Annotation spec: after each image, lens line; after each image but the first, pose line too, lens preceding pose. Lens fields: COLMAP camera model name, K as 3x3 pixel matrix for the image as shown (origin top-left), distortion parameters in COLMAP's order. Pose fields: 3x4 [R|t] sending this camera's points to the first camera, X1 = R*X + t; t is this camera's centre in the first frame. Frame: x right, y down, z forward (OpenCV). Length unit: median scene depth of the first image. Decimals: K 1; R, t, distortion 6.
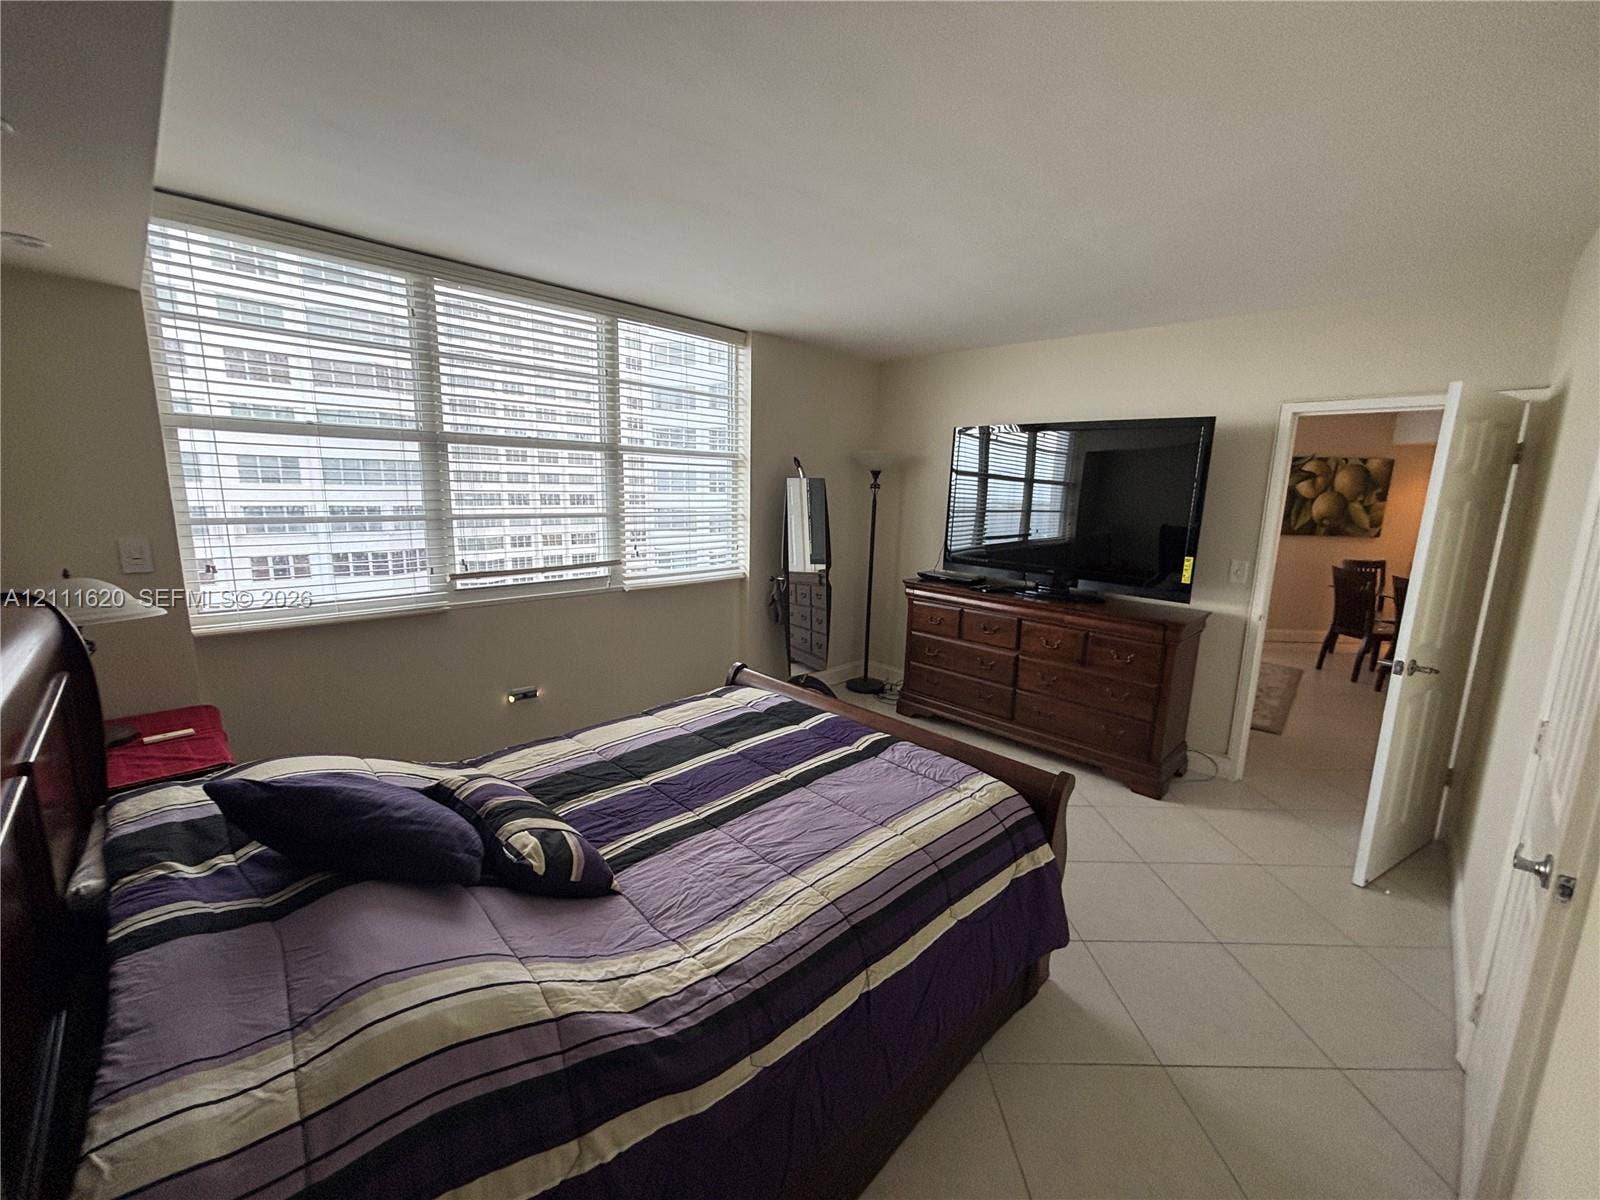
lens RADIAL K [[639.7, 0, 788.1], [0, 639.7, 604.3], [0, 0, 1]] dist [-0.003091, -0.002558]
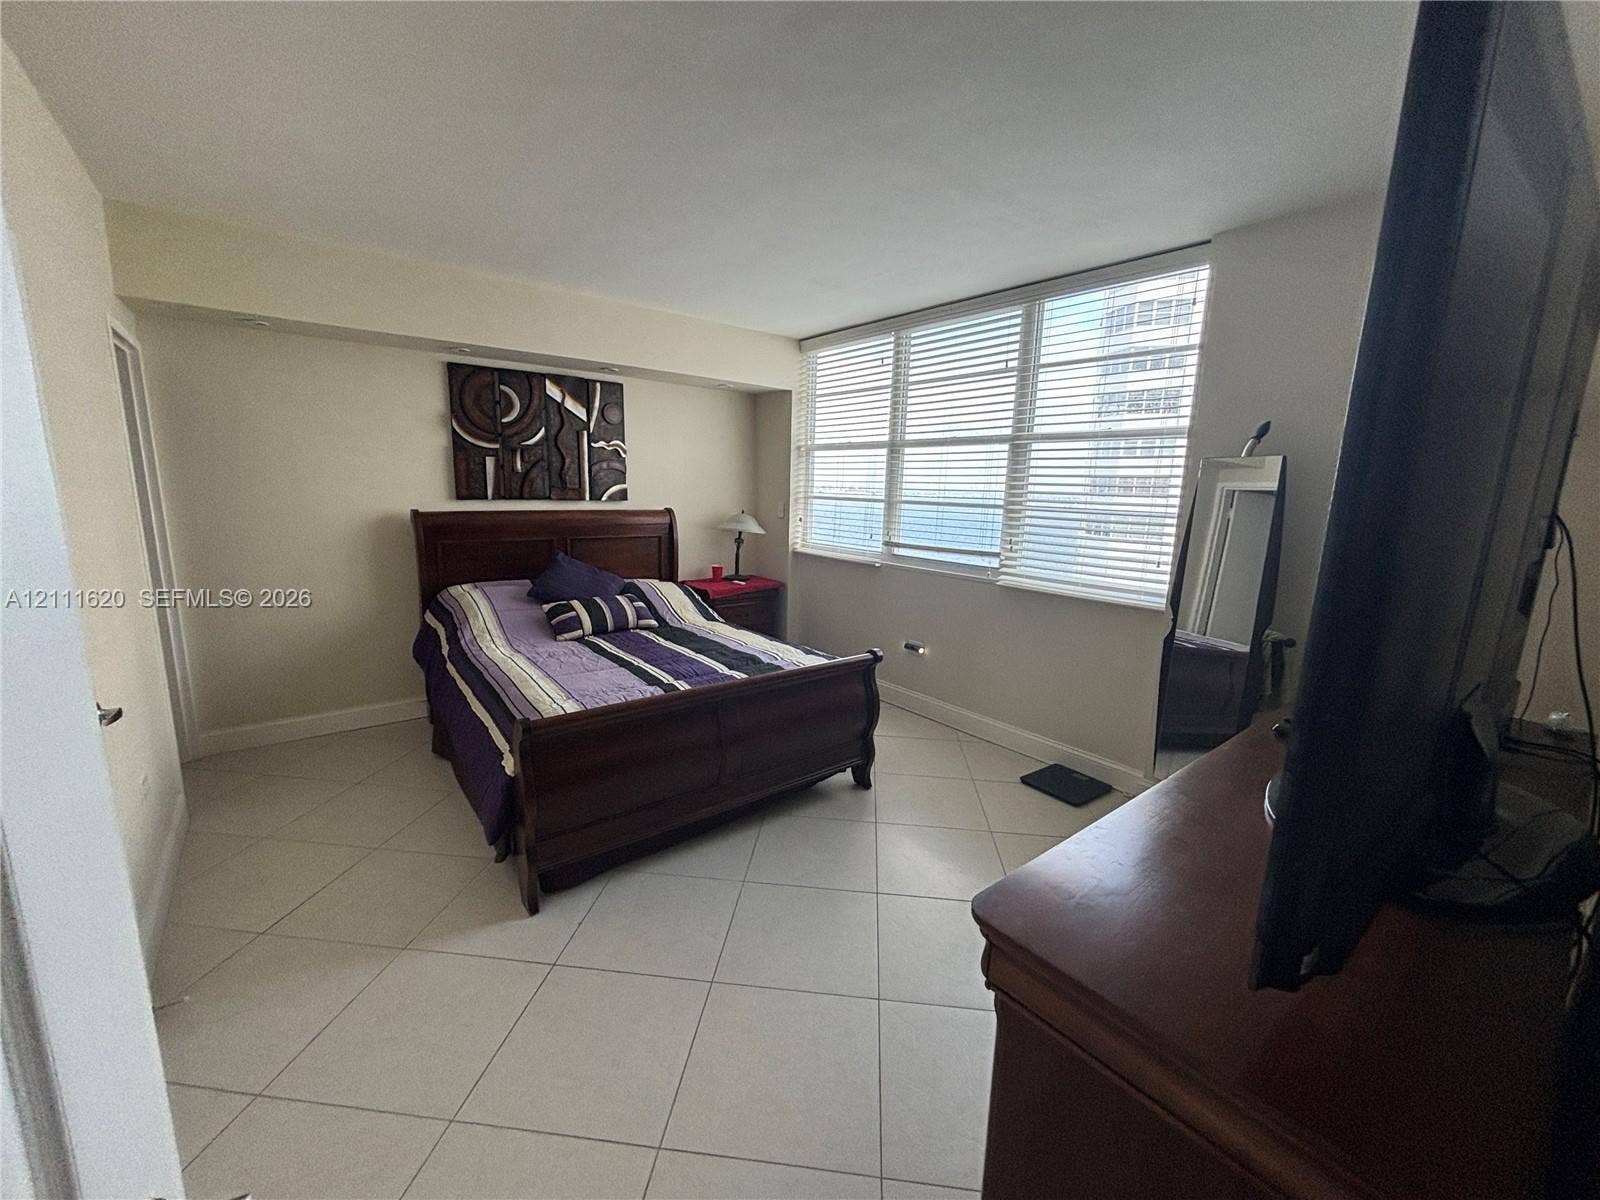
lens RADIAL K [[639.7, 0, 794.8], [0, 639.7, 602.9], [0, 0, 1]] dist [-0.003091, -0.002558]
pose [[-0.091184, 0.169409, -0.981319, 1.045385], [-0.201007, 0.962010, 0.184753, -0.157919], [0.975337, 0.214098, -0.053667, 1.060290]]
